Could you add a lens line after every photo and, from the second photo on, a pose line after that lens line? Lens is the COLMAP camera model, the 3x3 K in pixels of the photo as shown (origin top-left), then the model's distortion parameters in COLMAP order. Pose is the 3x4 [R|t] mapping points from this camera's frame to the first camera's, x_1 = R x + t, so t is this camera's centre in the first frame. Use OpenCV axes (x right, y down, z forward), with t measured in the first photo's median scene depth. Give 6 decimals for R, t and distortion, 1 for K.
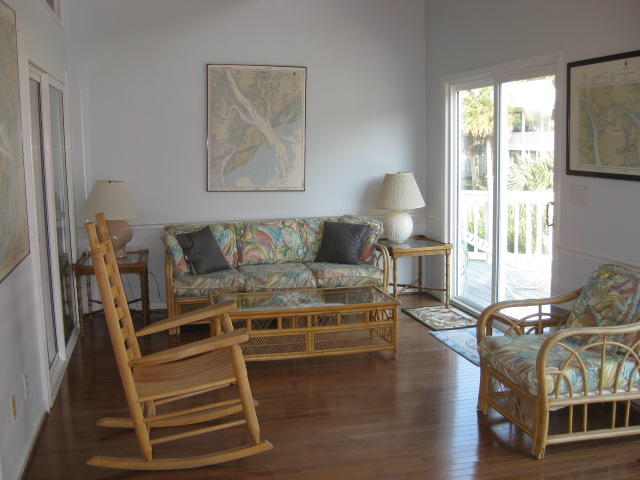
lens RADIAL K [[705.0, 0, 320.0], [0, 705.0, 240.0], [0, 0, 1]] dist [-0.117754, 0.017856]
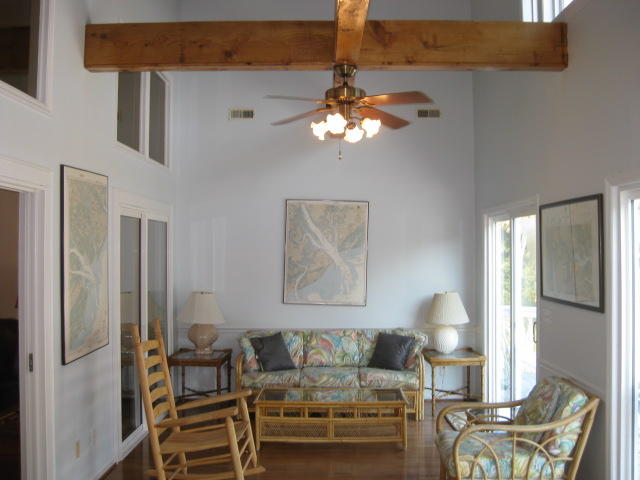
lens RADIAL K [[705.6, 0, 320.0], [0, 705.6, 240.0], [0, 0, 1]] dist [-0.180363, 0.128393]
pose [[0.968591, 0.009608, -0.248473, 0.204494], [-0.047490, 0.988007, -0.146924, -0.002158], [0.244081, 0.154109, 0.957431, -0.165323]]
